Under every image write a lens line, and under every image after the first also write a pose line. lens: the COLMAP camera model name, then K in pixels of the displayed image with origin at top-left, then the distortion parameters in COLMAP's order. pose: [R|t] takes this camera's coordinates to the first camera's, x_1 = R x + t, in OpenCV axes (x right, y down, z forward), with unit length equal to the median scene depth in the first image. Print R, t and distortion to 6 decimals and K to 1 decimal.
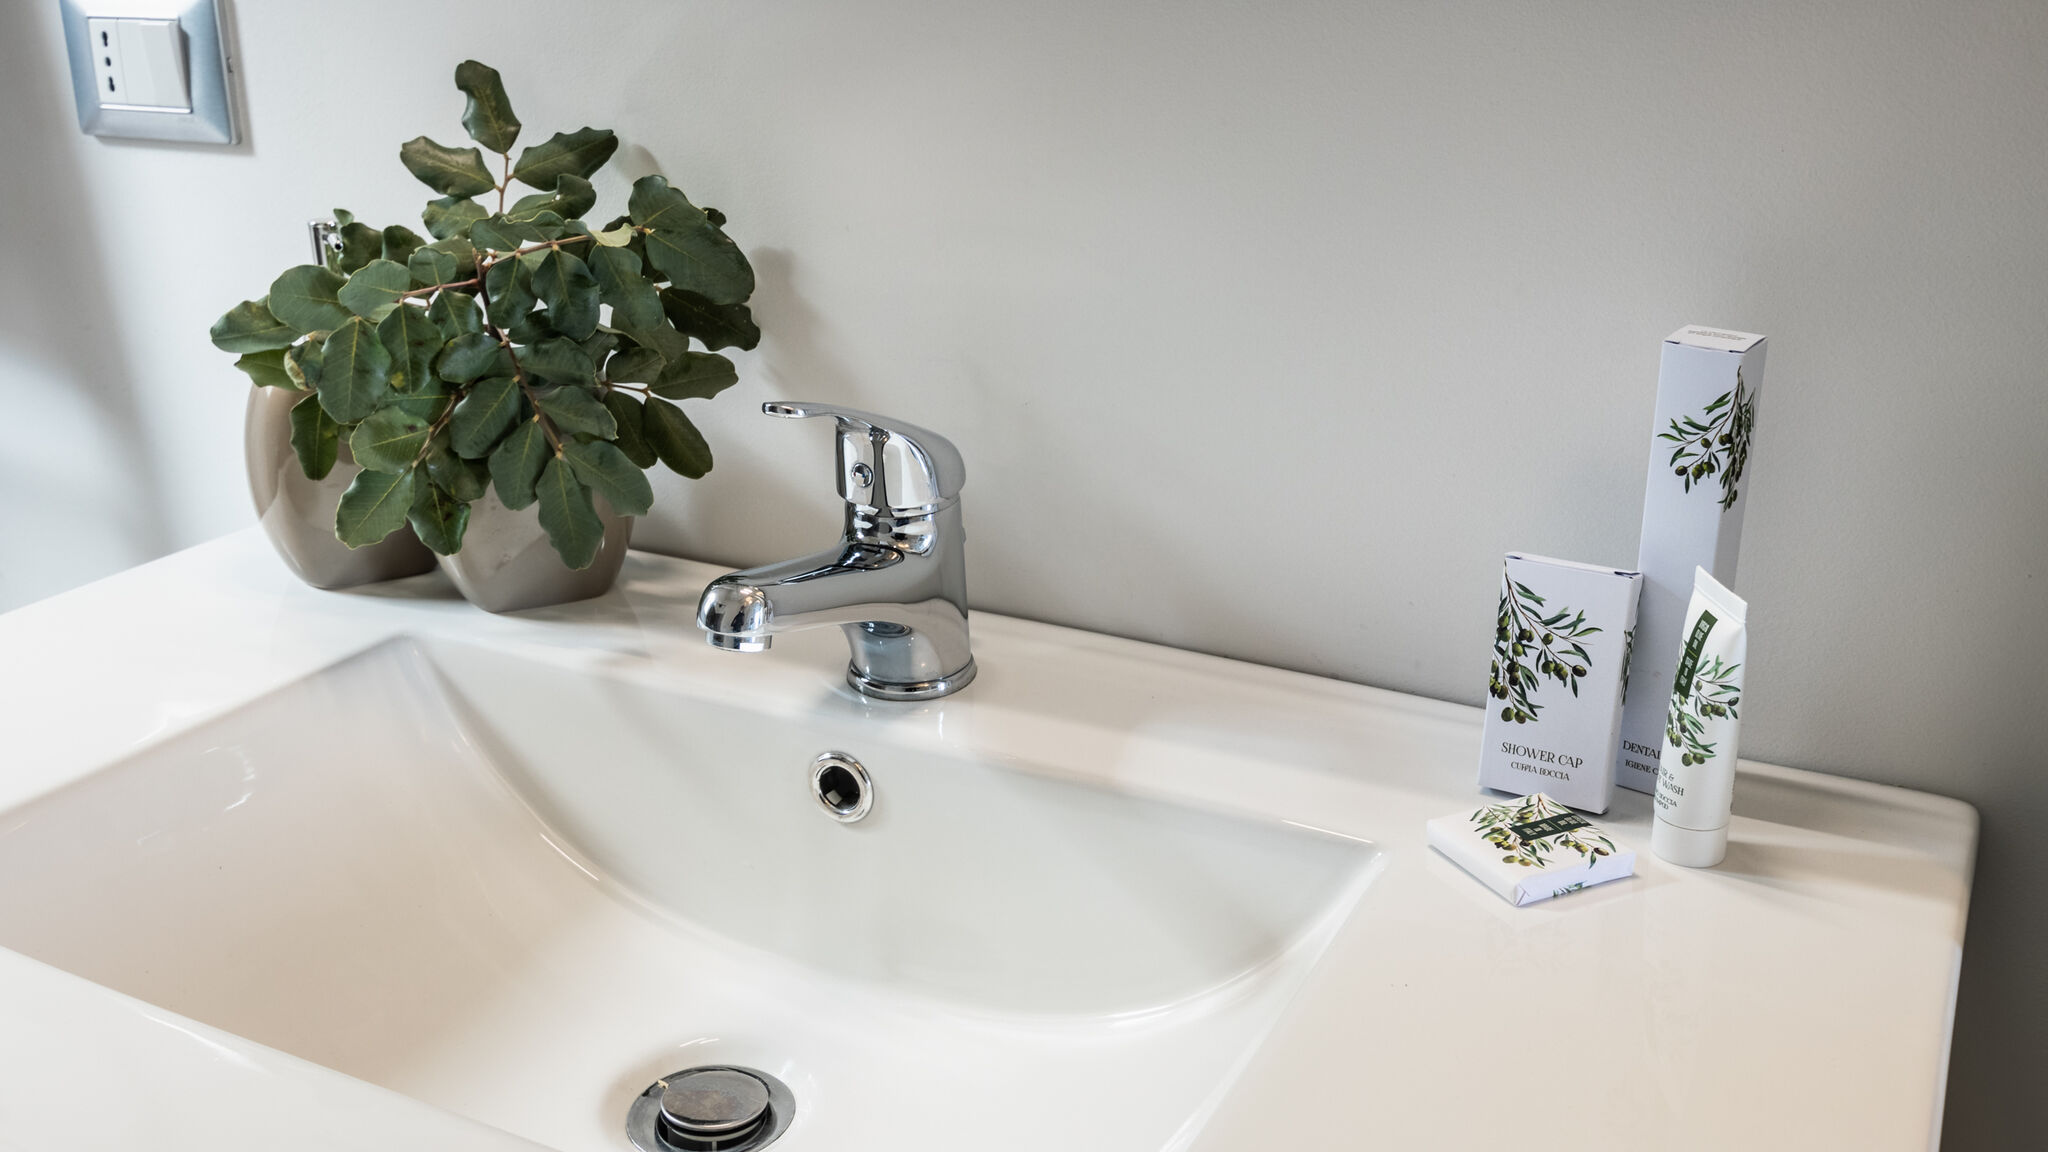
lens RADIAL K [[2007.0, 0, 1022.6], [0, 2007.0, 576.8], [0, 0, 1]] dist [0.007636, 0.000000]
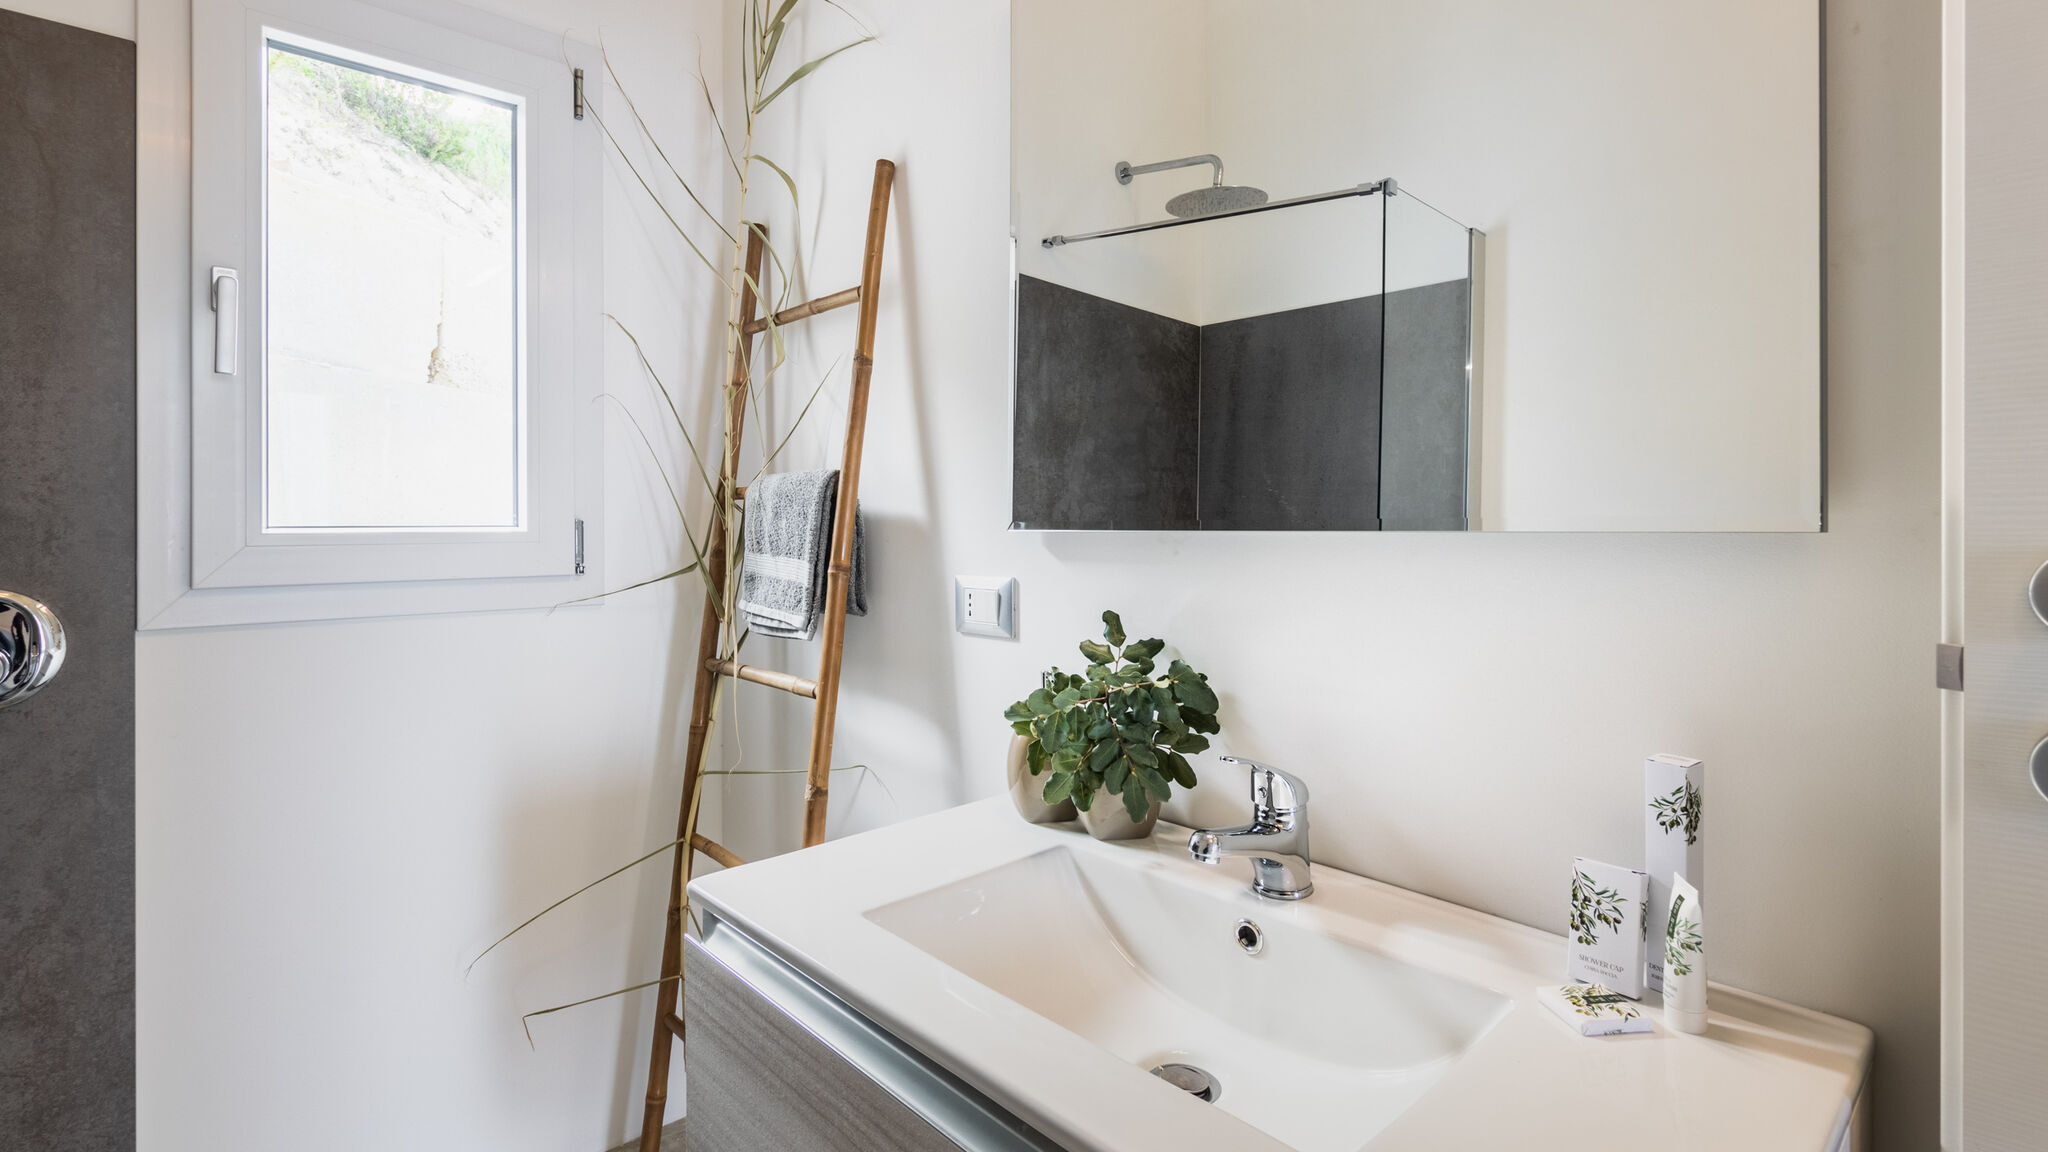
lens RADIAL K [[942.2, 0, 1027.3], [0, 942.2, 534.5], [0, 0, 1]] dist [-0.004110, 0.000256]
pose [[0.945141, 0.002003, -0.326657, 0.017664], [-0.105155, 0.948619, -0.298437, 0.019501], [0.309275, 0.316415, 0.896789, -0.147575]]
